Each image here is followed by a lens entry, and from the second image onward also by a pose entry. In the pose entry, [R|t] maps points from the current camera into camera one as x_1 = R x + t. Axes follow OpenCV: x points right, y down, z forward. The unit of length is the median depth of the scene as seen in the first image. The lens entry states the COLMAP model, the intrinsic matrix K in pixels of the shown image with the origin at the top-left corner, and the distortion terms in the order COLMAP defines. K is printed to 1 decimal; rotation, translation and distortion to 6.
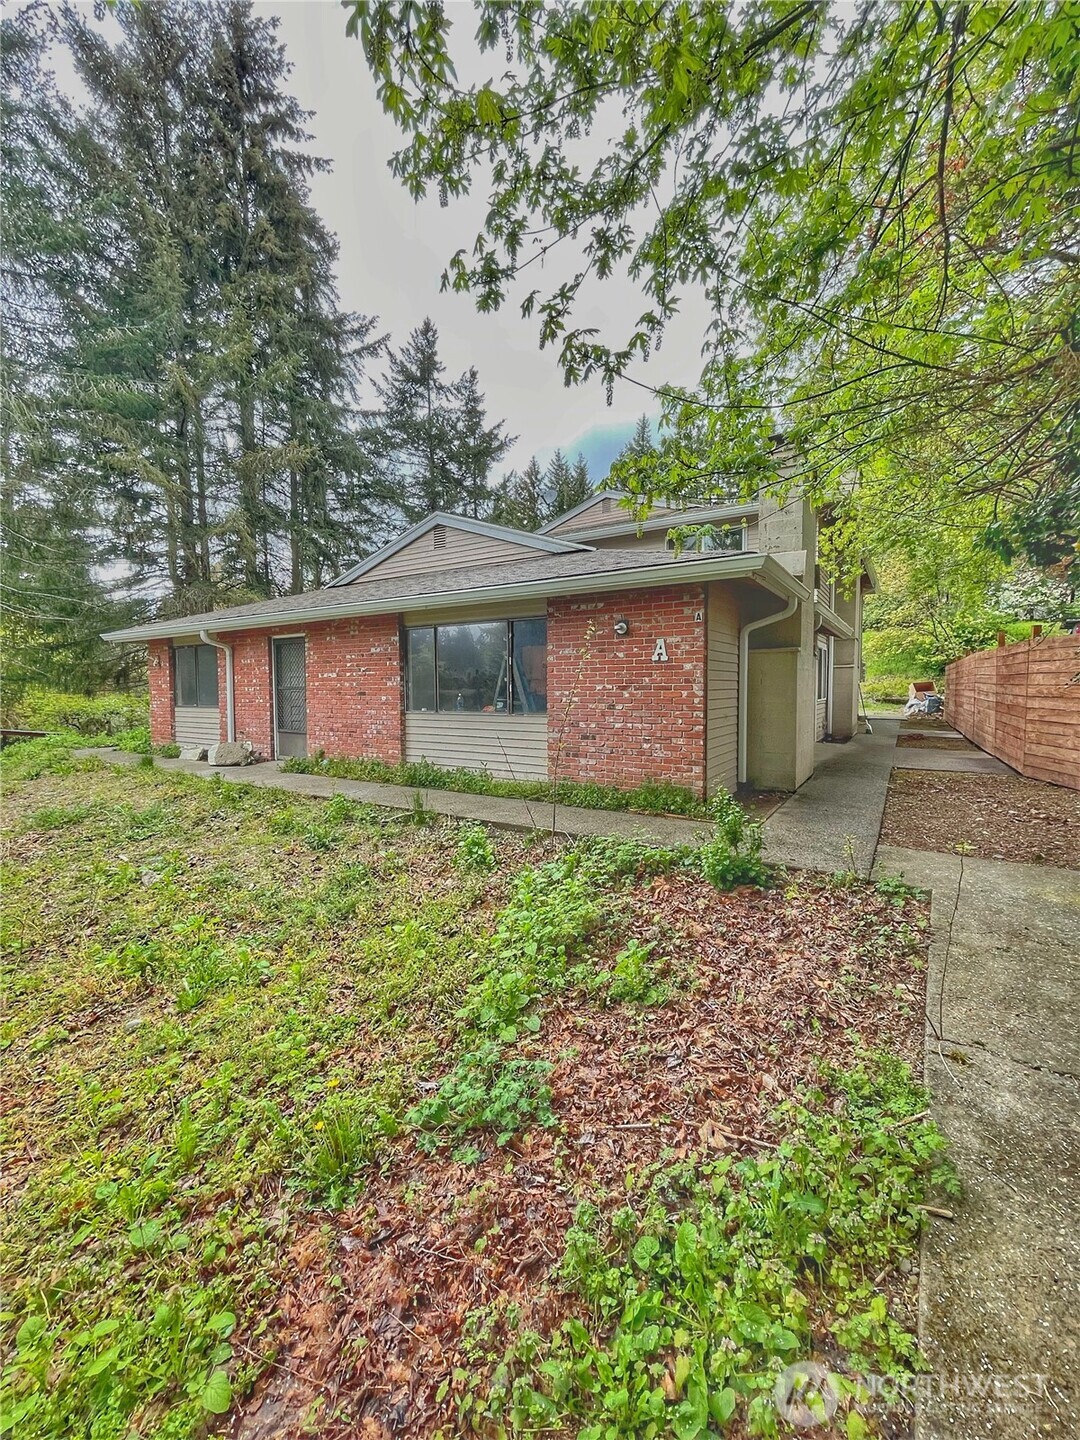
lens RADIAL K [[578.4, 0, 535.3], [0, 578.4, 713.4], [0, 0, 1]] dist [0.000472, 0.000300]
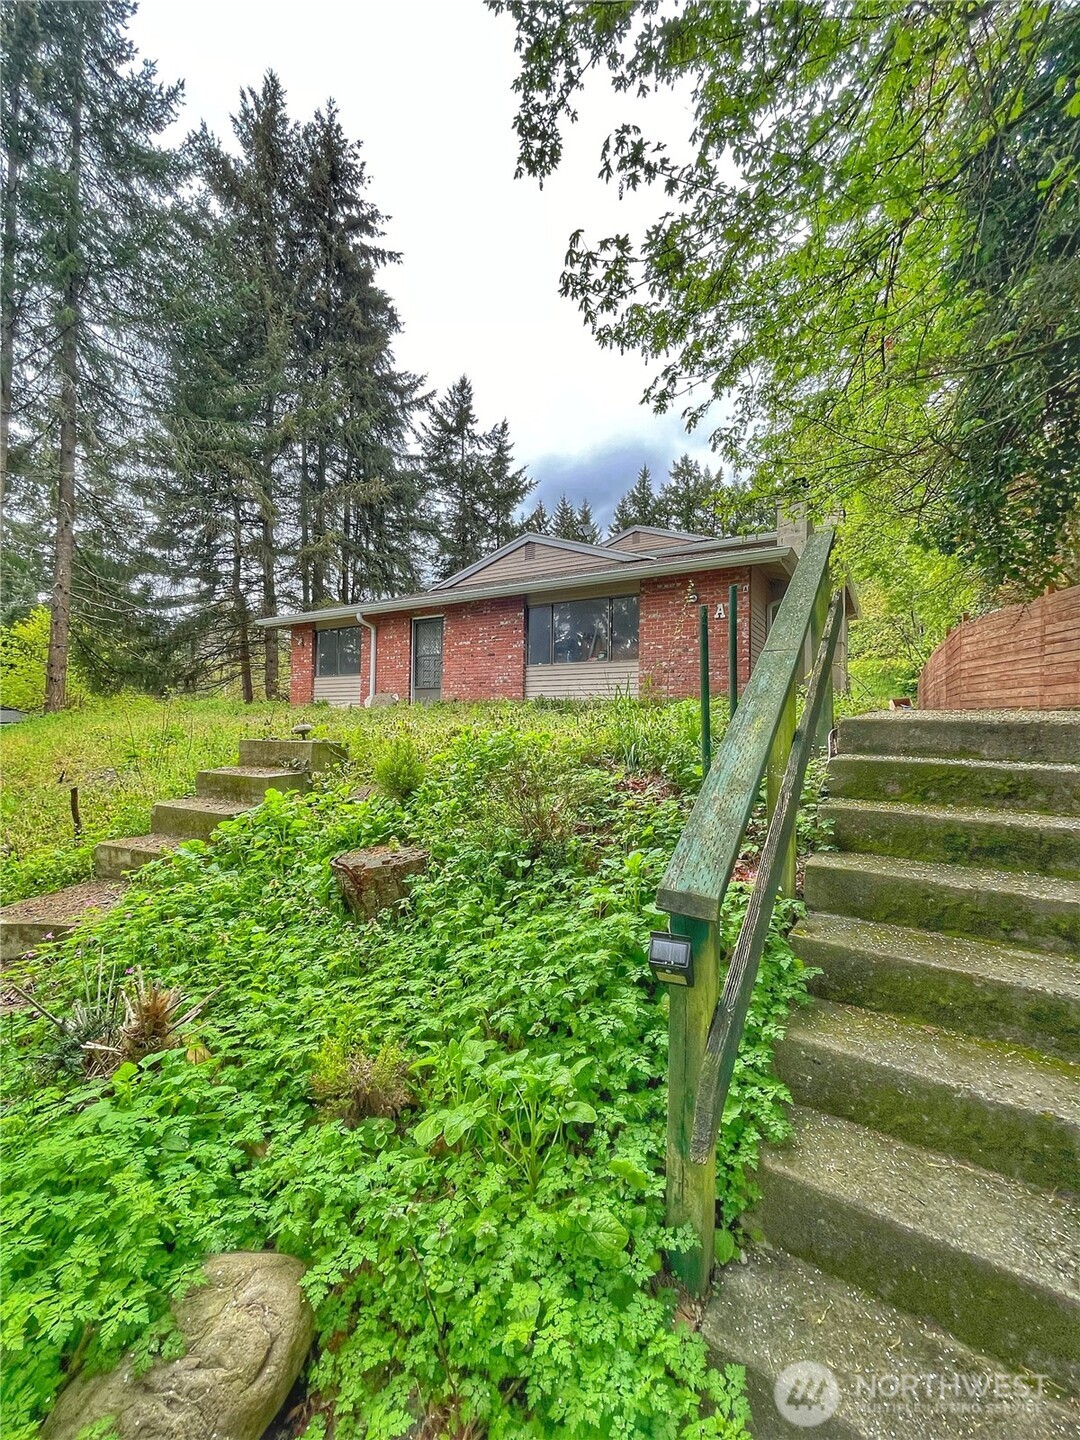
lens RADIAL K [[578.9, 0, 535.1], [0, 578.9, 716.5], [0, 0, 1]] dist [-0.002825, -0.000333]
pose [[0.999660, 0.020844, 0.015670, -0.059308], [-0.019816, 0.997808, -0.063136, 0.055602], [-0.016951, 0.062804, 0.997882, -0.105720]]
